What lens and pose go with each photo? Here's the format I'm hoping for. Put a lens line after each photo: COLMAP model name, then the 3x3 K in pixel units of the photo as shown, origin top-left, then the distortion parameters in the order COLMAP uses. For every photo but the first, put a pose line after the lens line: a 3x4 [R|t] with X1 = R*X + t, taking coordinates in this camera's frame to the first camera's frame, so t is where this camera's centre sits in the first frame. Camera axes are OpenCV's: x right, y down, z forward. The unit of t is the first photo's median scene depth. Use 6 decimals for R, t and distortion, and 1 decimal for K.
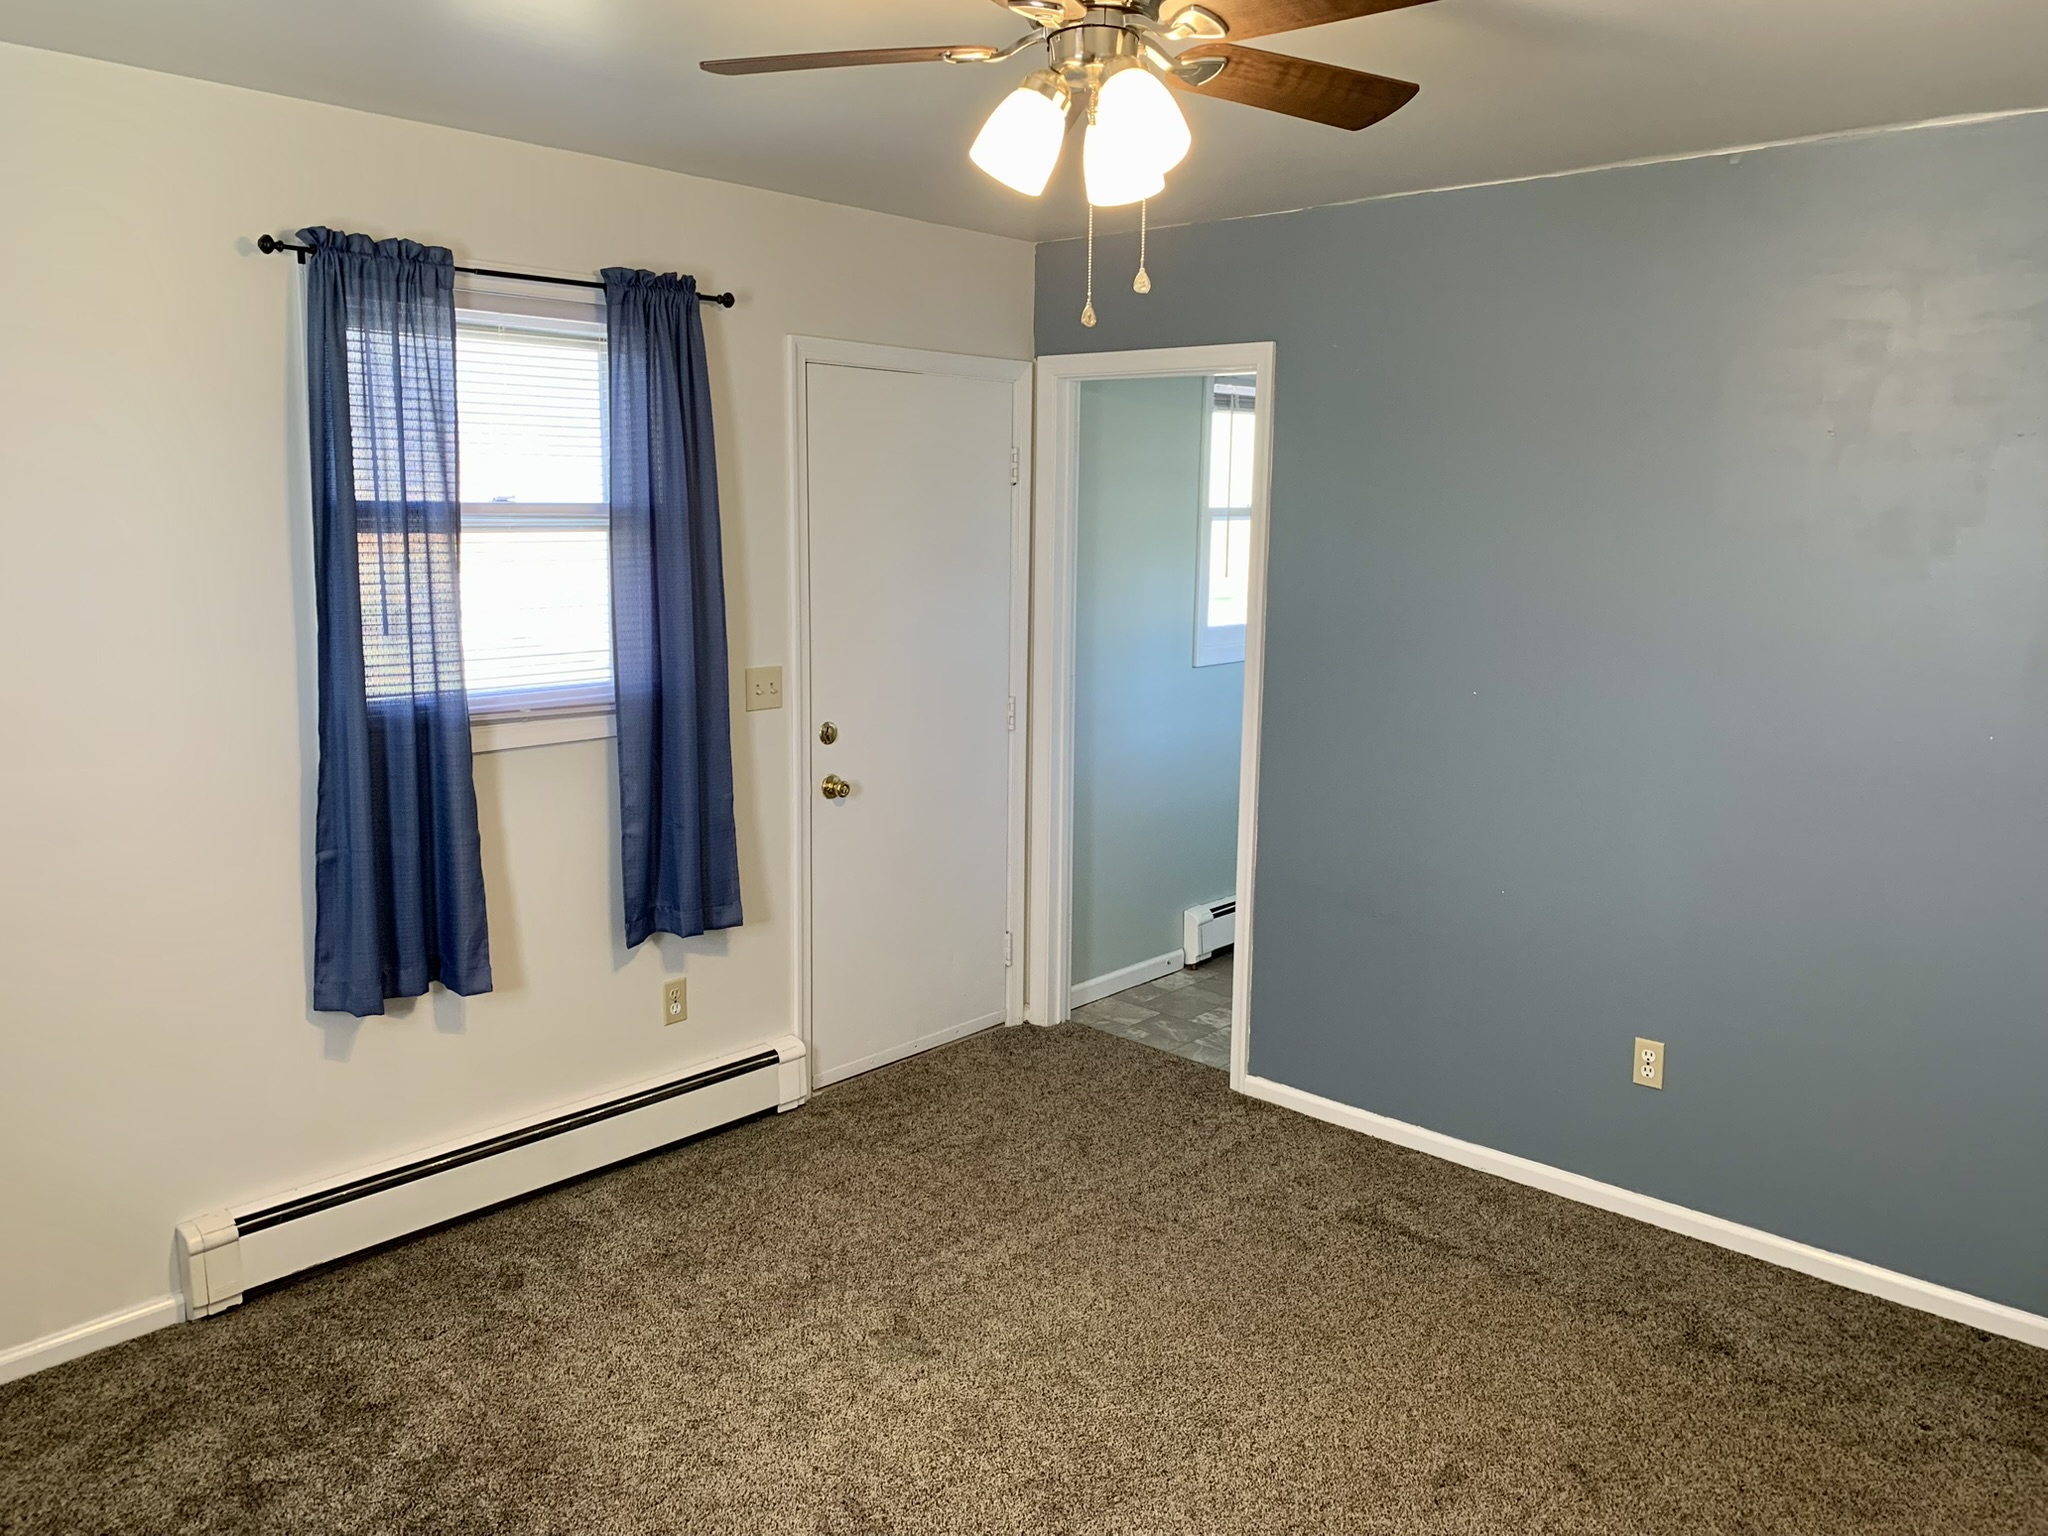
lens RADIAL K [[1559.7, 0, 1001.4], [0, 1559.7, 765.5], [0, 0, 1]] dist [0.047707, -0.054833]
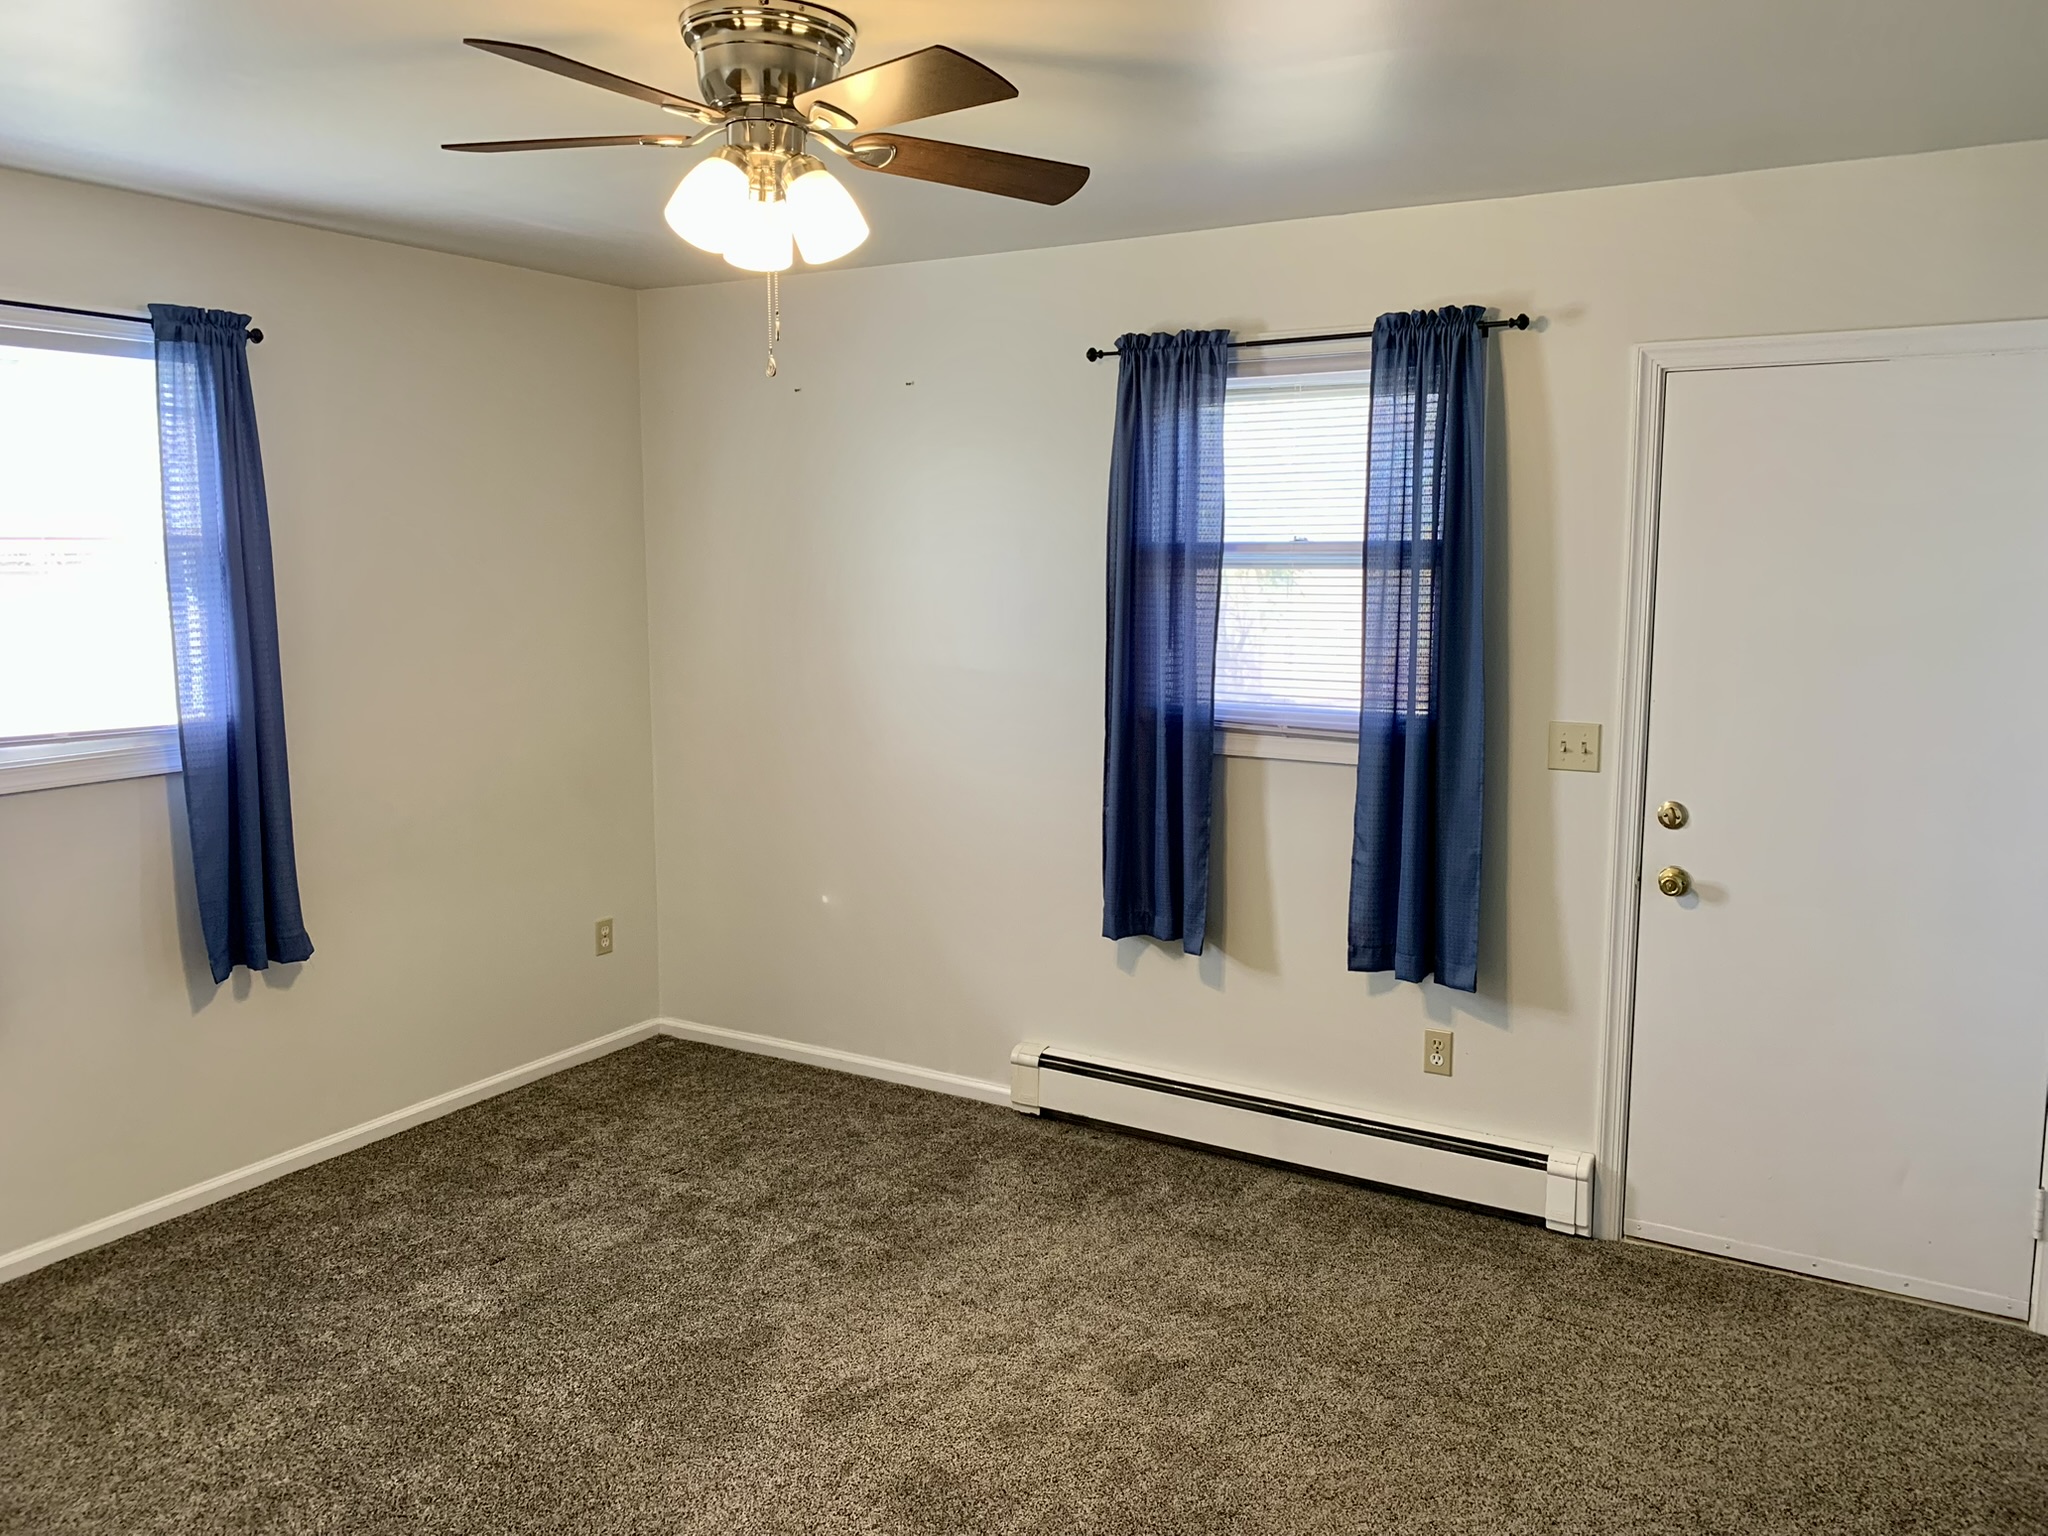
lens RADIAL K [[1559.7, 0, 1004.7], [0, 1559.7, 767.5], [0, 0, 1]] dist [0.047707, -0.054833]
pose [[0.202122, 0.129331, -0.970783, 0.731936], [-0.163765, 0.981749, 0.096696, -0.080685], [0.965571, 0.139436, 0.219613, 0.559774]]
